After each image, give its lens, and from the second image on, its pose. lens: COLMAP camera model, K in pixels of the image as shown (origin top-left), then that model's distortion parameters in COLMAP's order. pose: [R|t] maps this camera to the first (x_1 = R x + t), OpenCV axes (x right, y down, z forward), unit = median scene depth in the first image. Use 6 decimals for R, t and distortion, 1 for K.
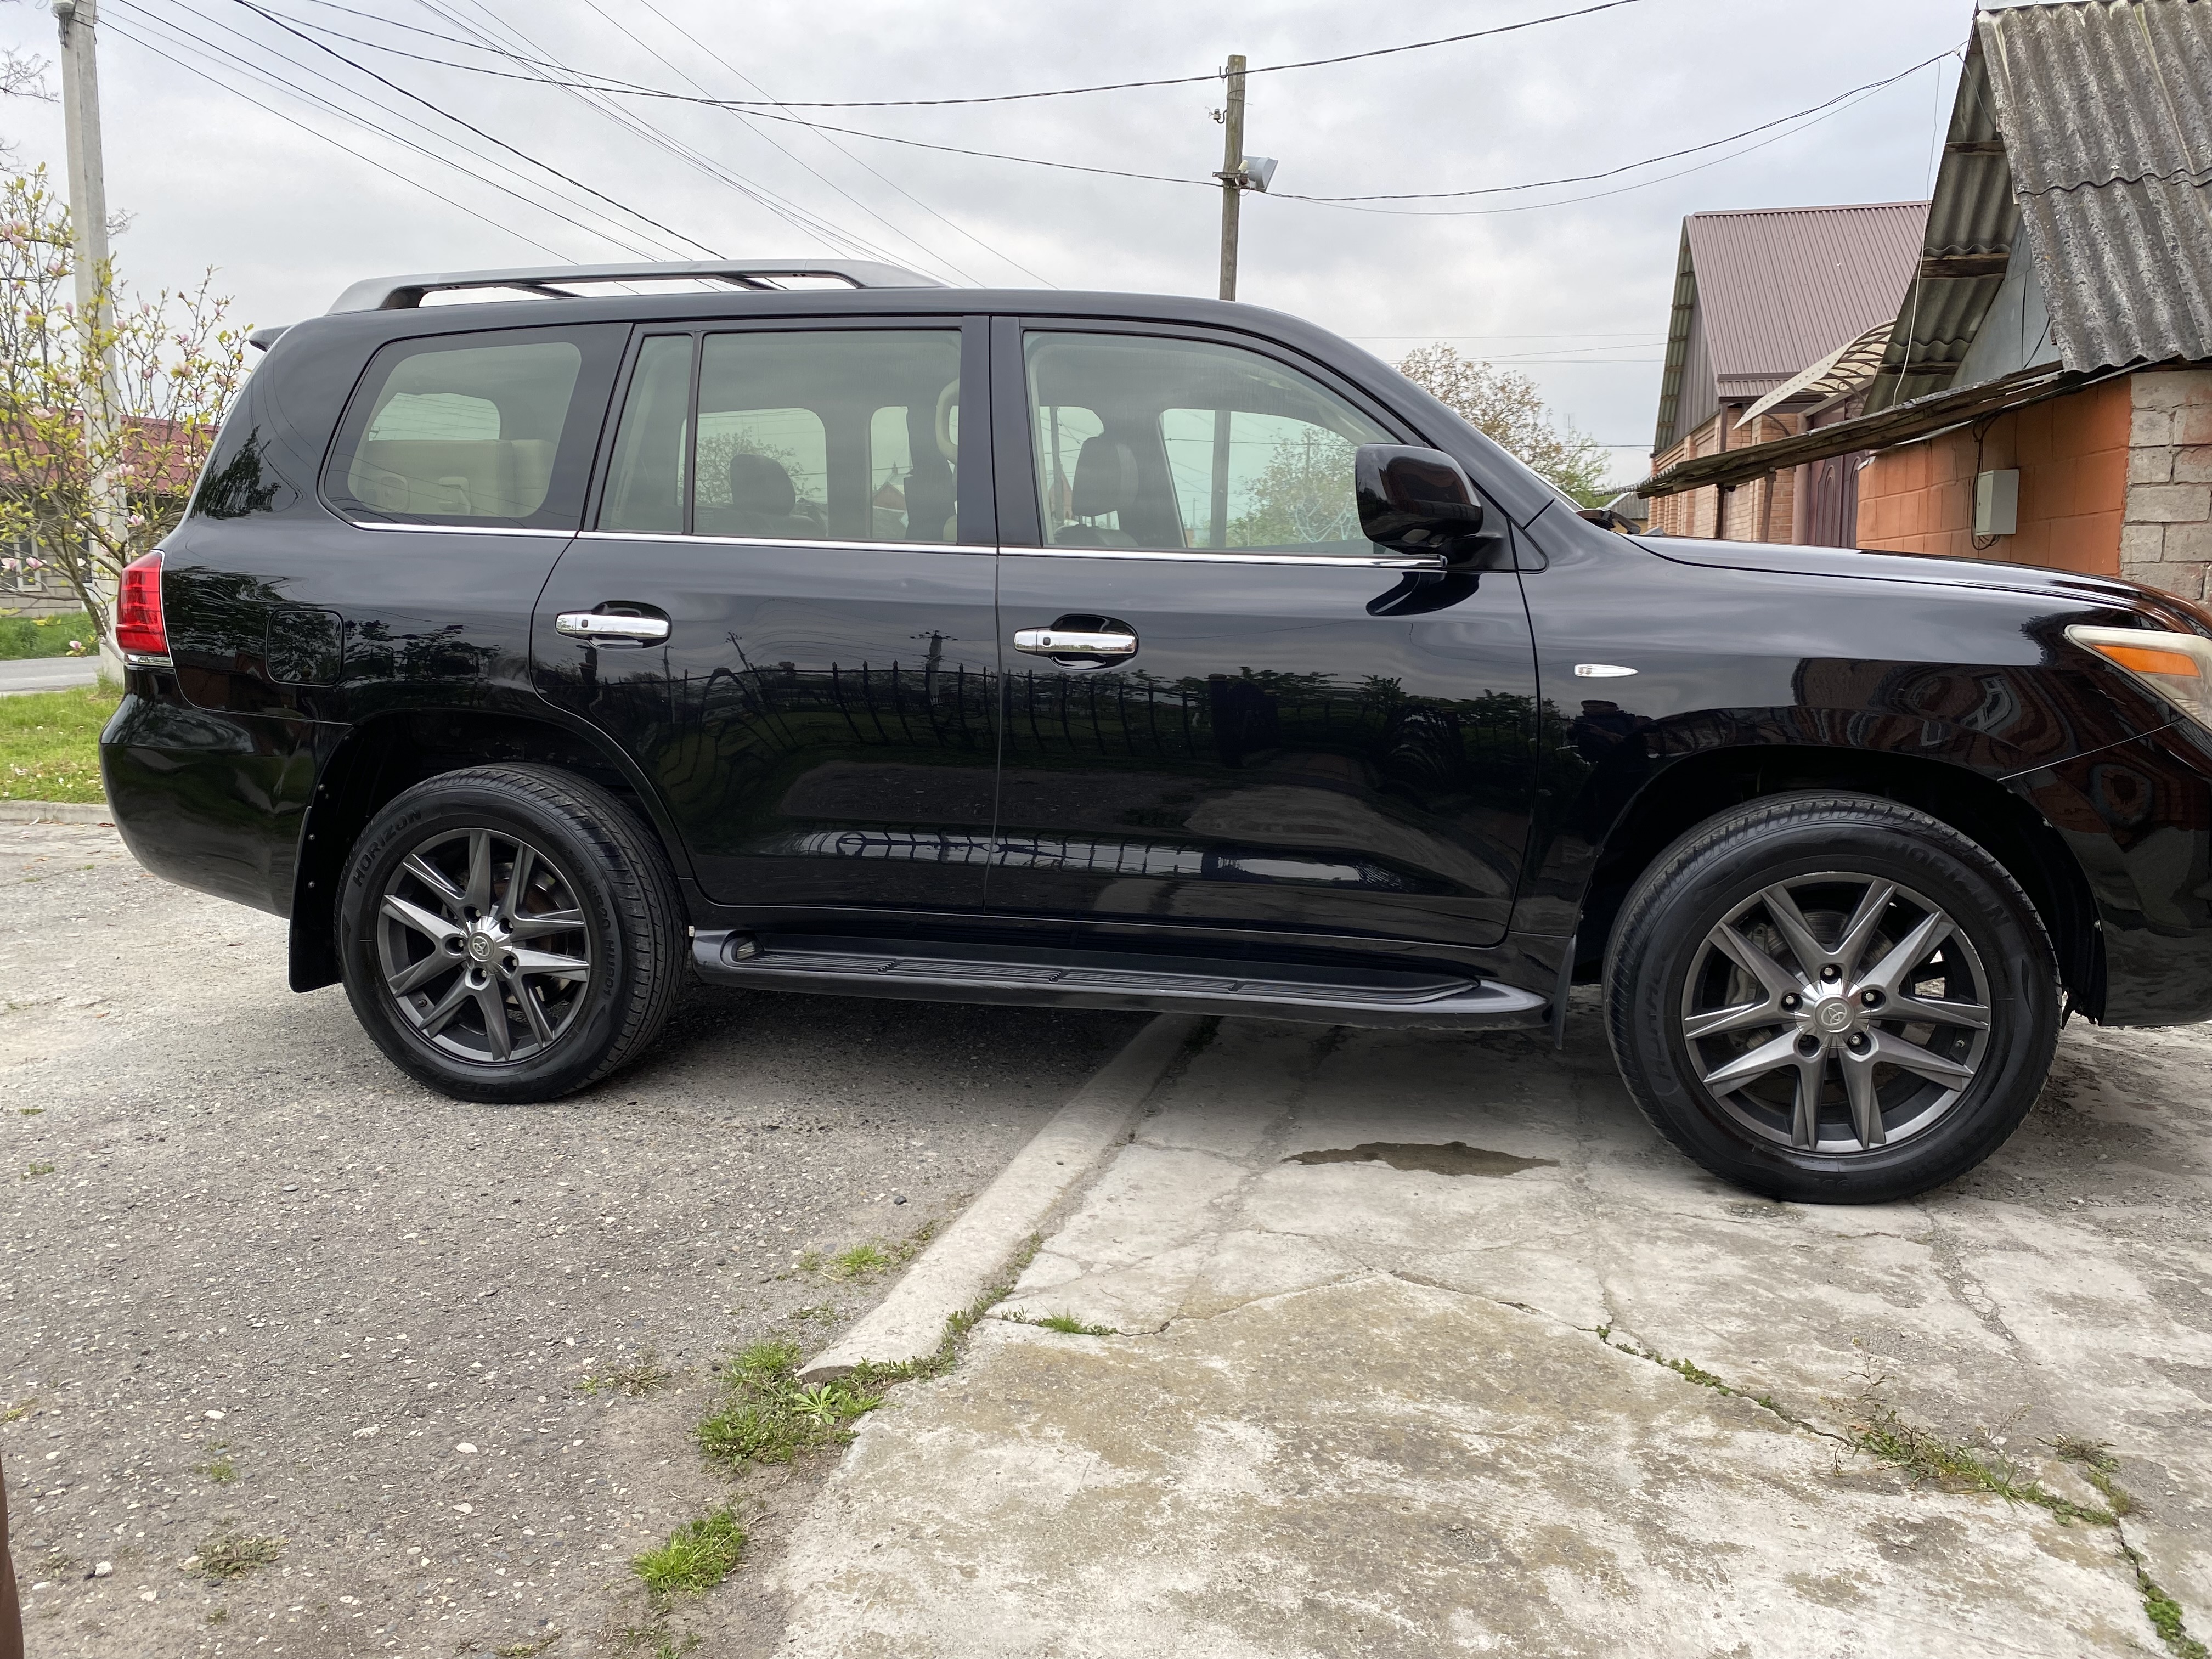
lens RADIAL K [[1699.6, 0, 1106.0], [0, 1699.6, 829.5], [0, 0, 1]] dist [0.007330, -0.009071]
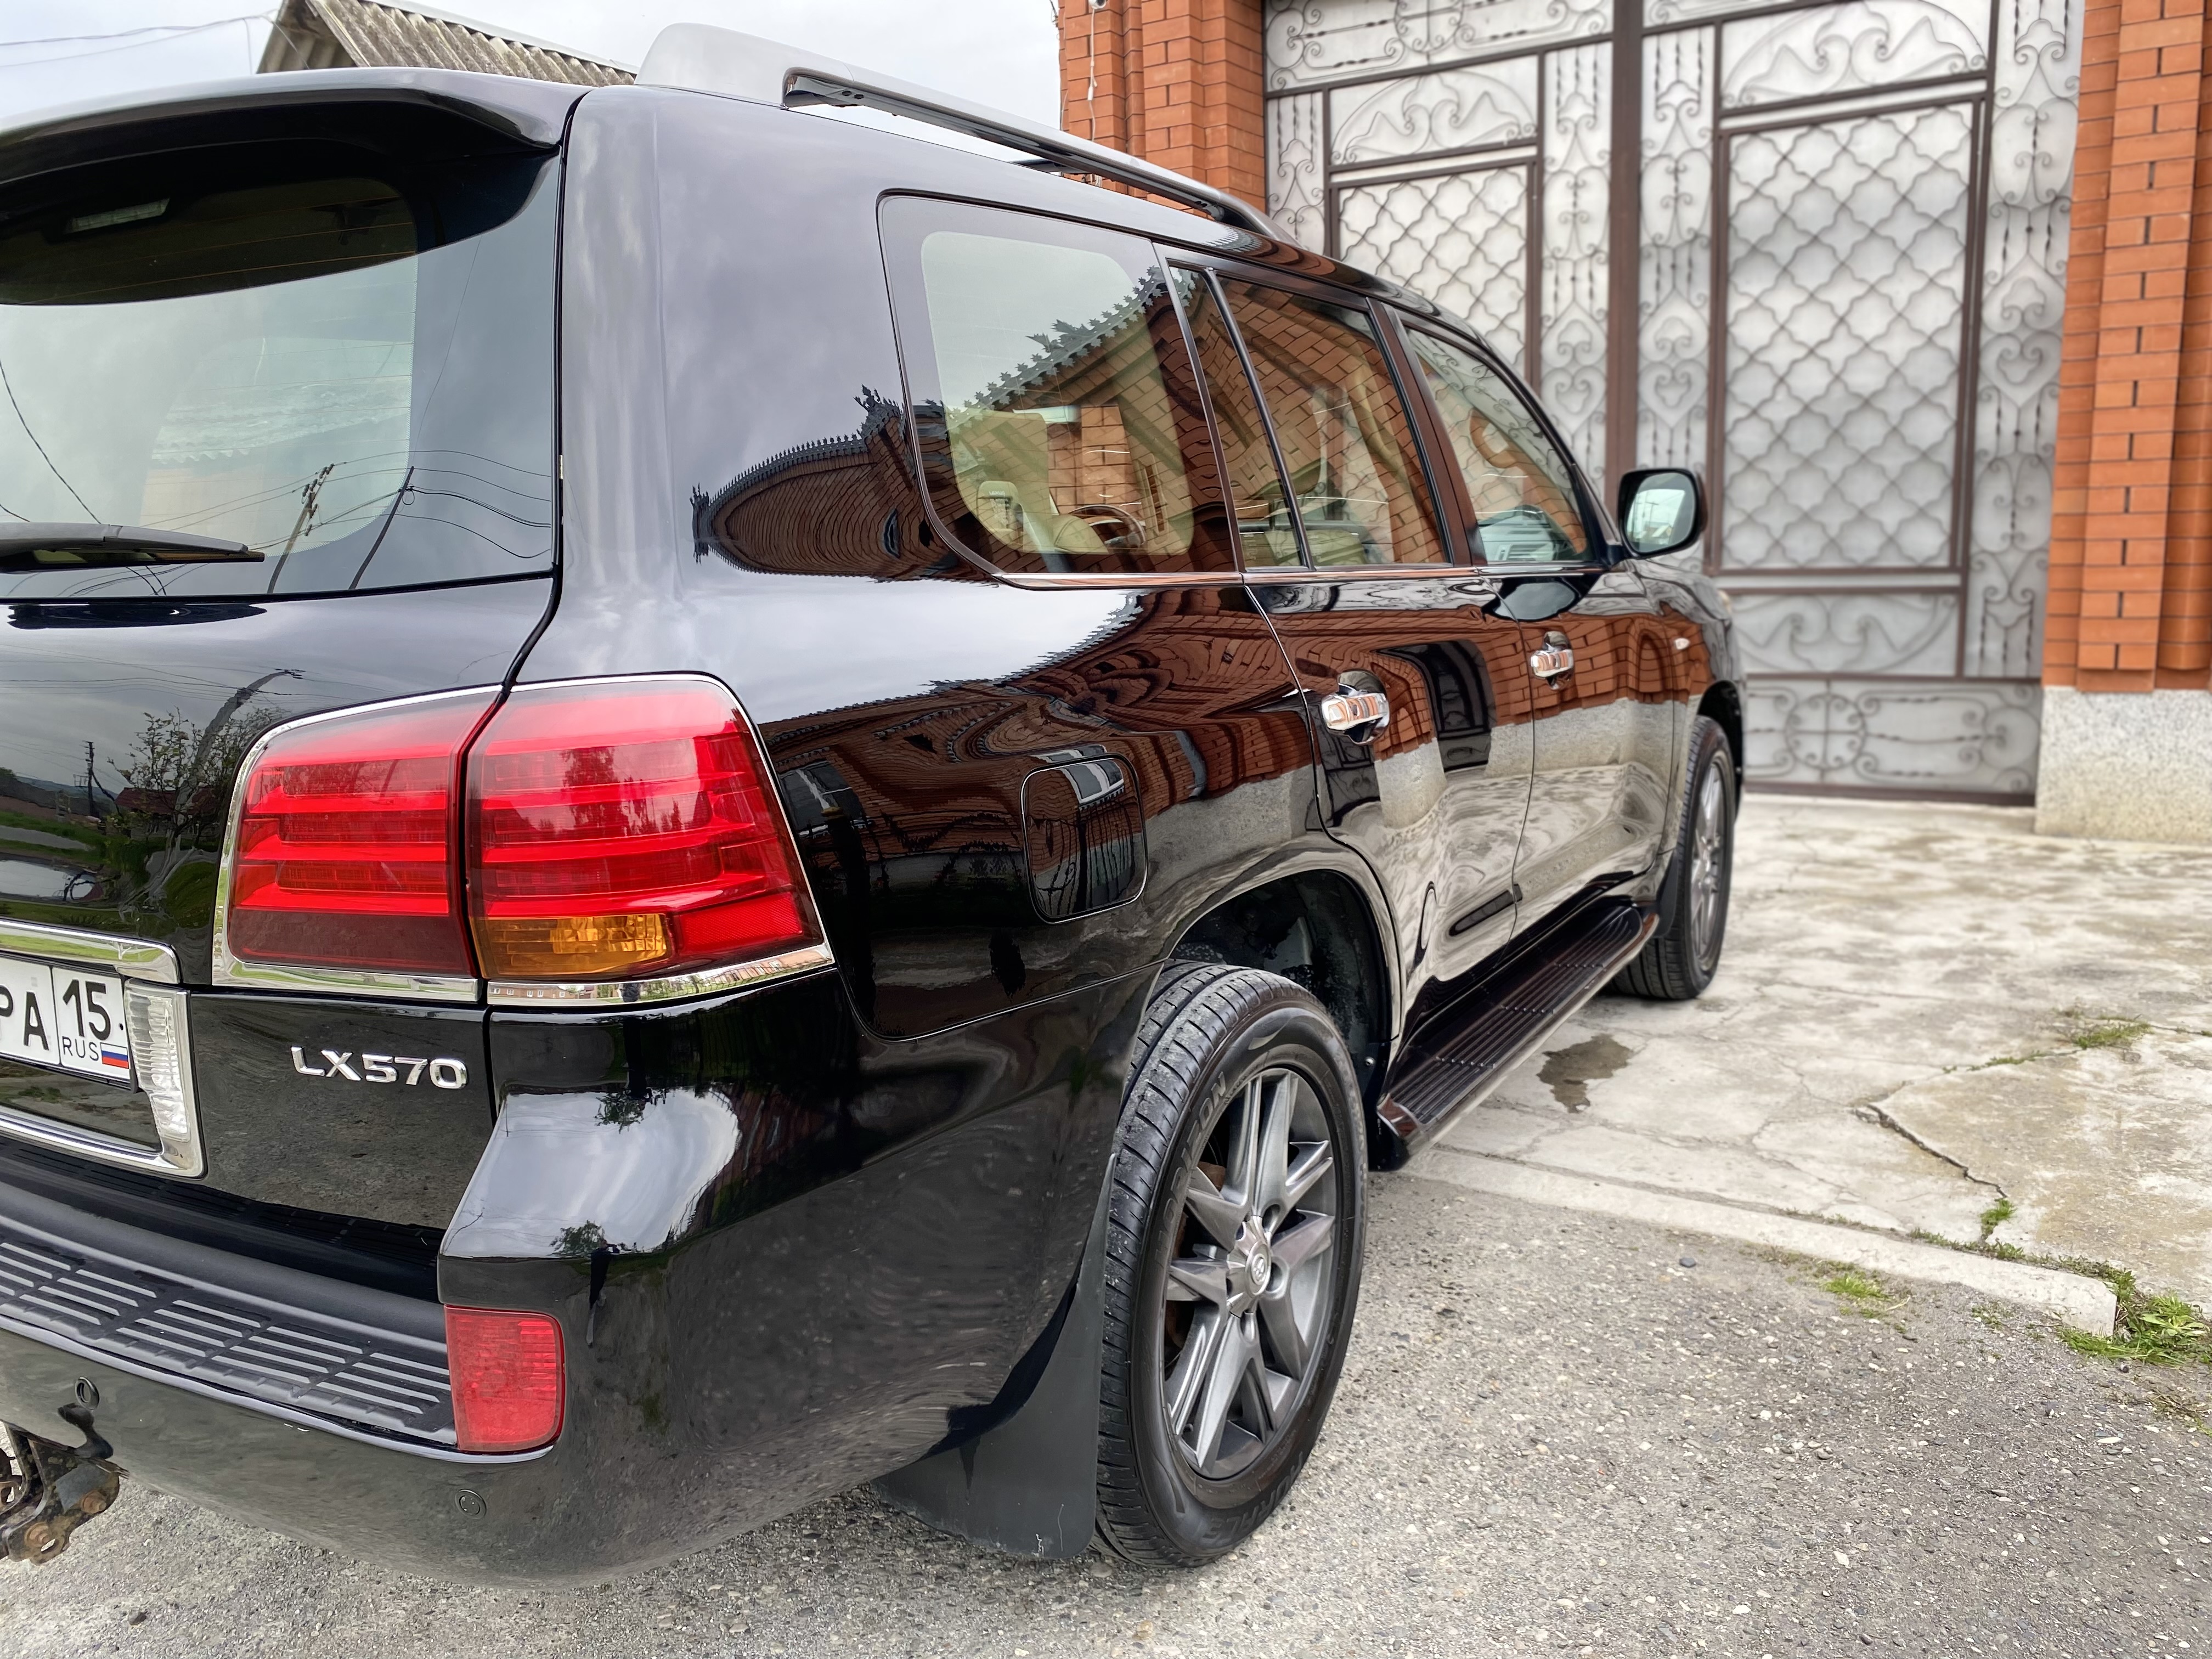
lens RADIAL K [[1680.3, 0, 1099.2], [0, 1680.3, 845.2], [0, 0, 1]] dist [0.015172, -0.007418]
pose [[0.301929, -0.195037, 0.933167, -1.331897], [0.176165, 0.973406, 0.146448, -0.259161], [-0.936913, 0.120174, 0.328258, 1.221021]]
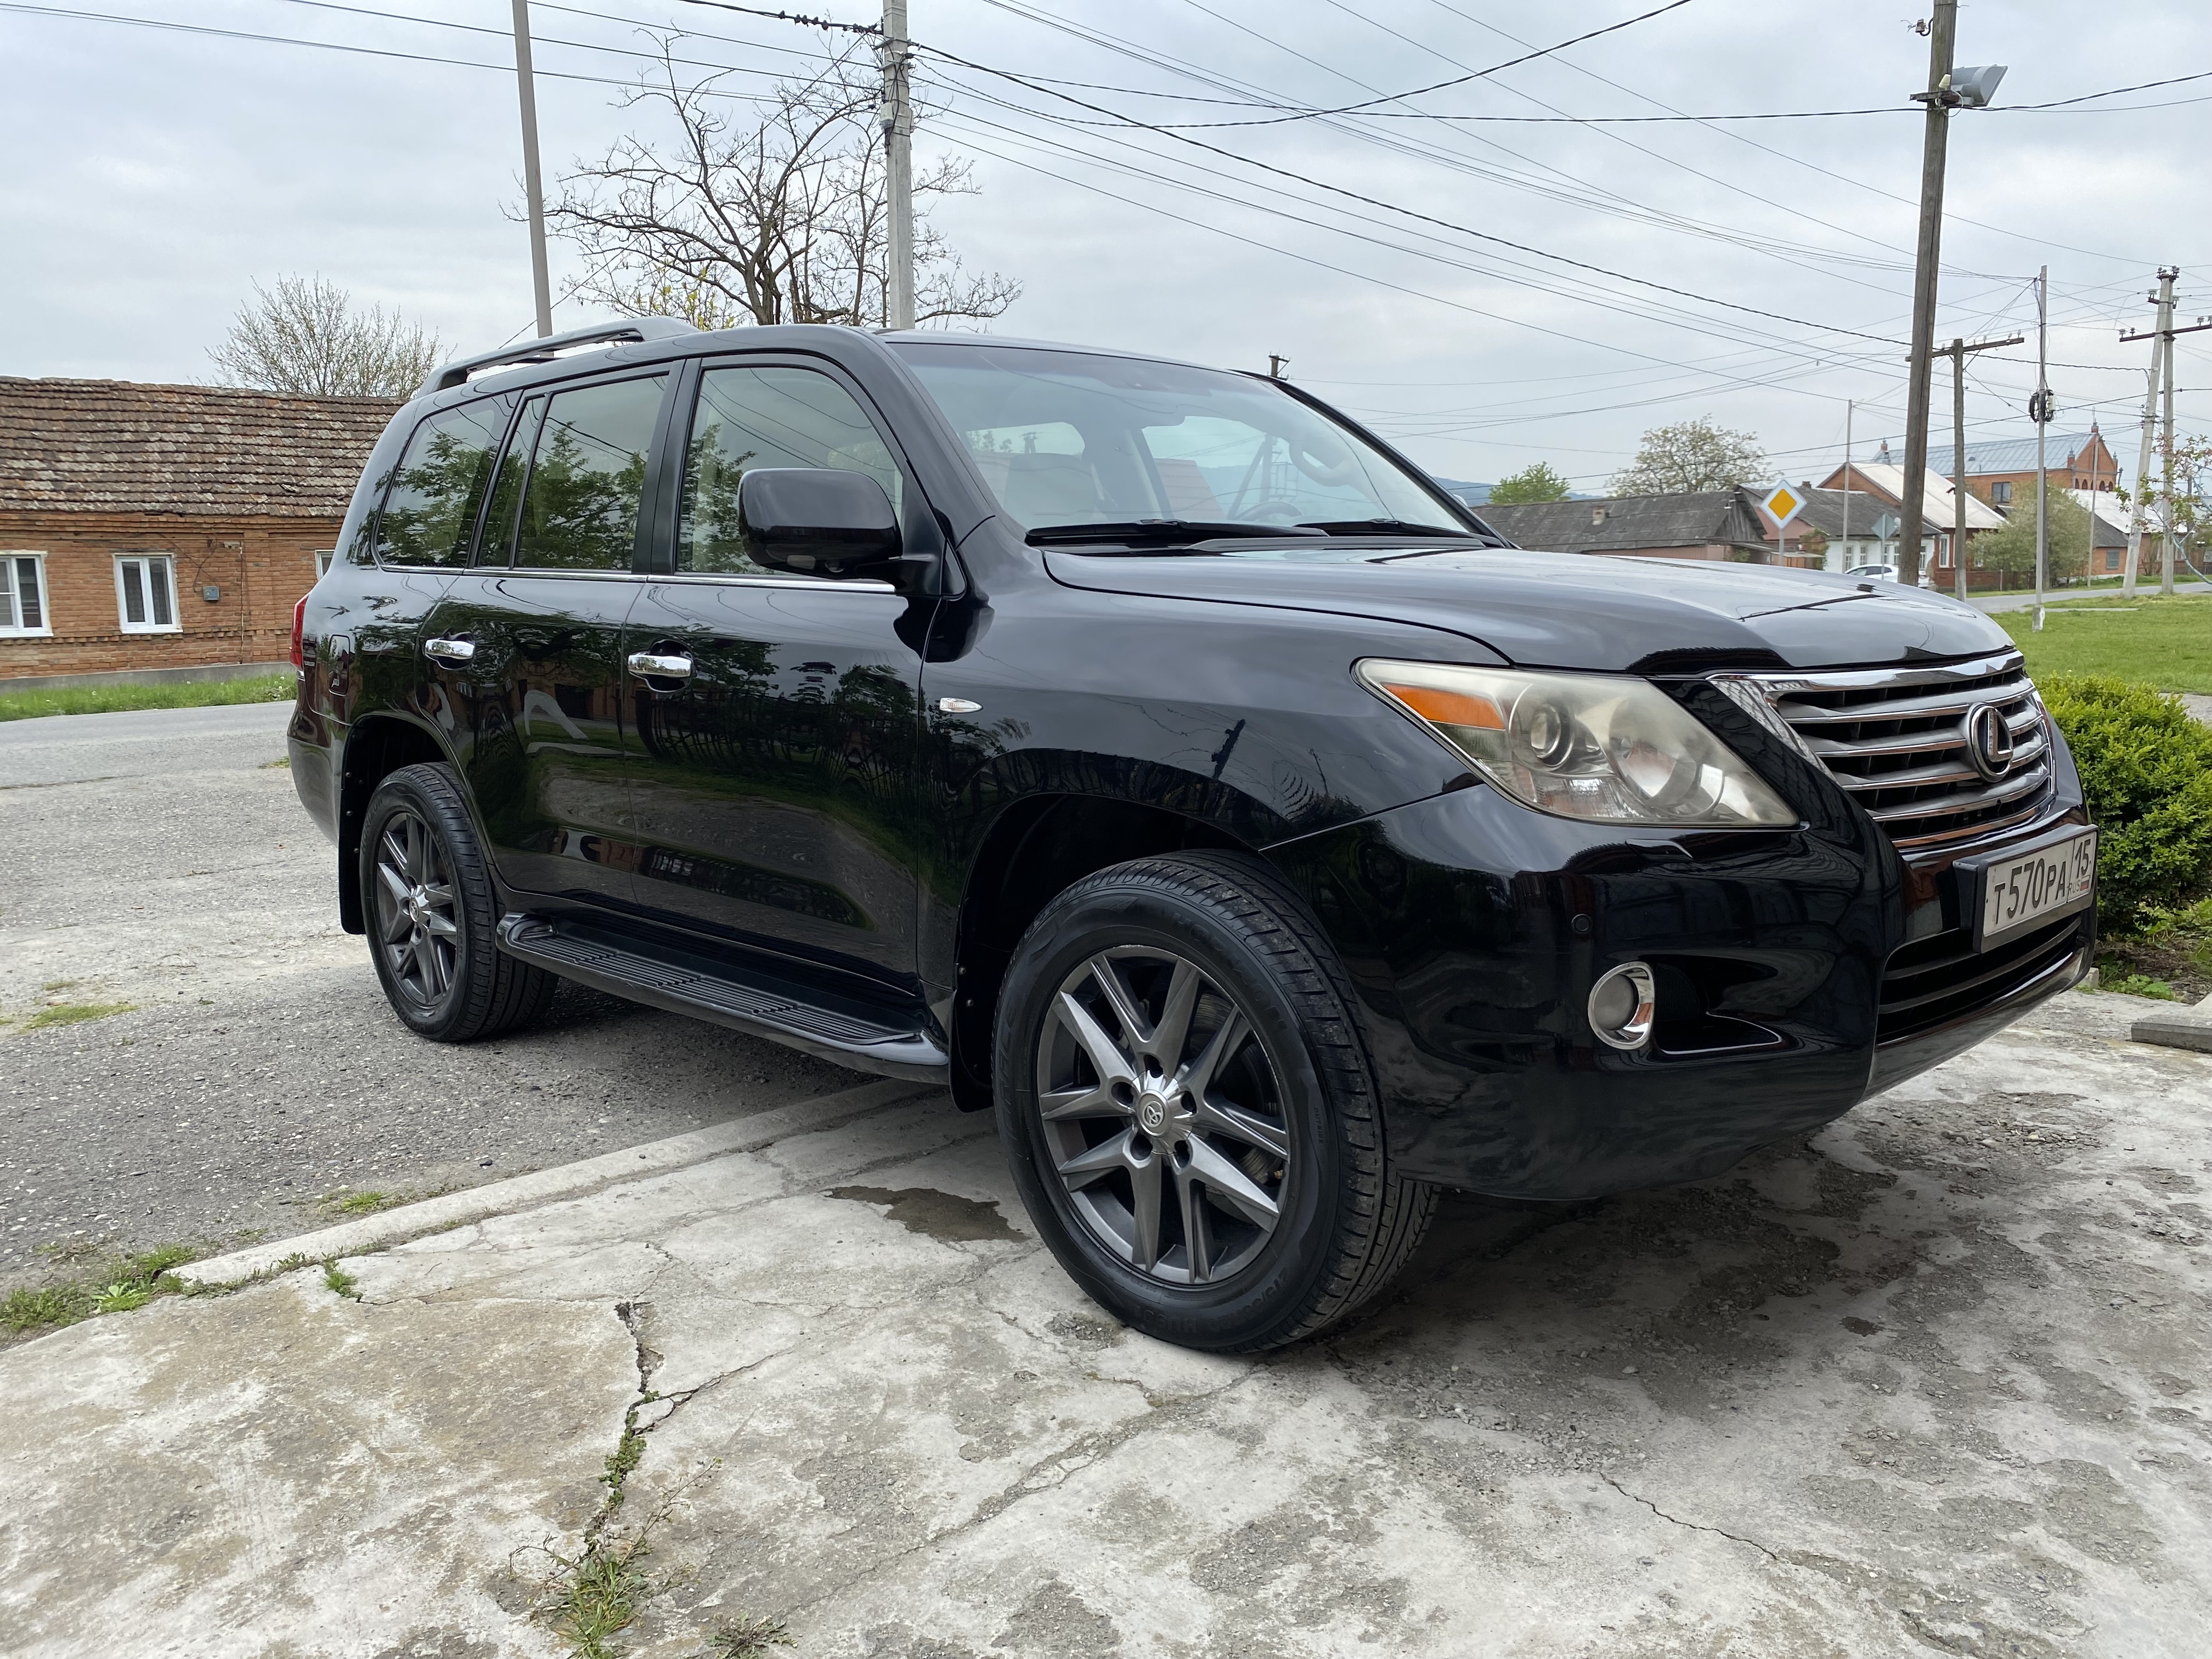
lens RADIAL K [[1699.6, 0, 1106.0], [0, 1699.6, 829.5], [0, 0, 1]] dist [0.007330, -0.009071]
pose [[0.843871, 0.055889, -0.533627, 1.023540], [-0.054534, 0.998344, 0.018322, -0.055936], [0.533767, 0.013639, 0.845521, 0.331293]]
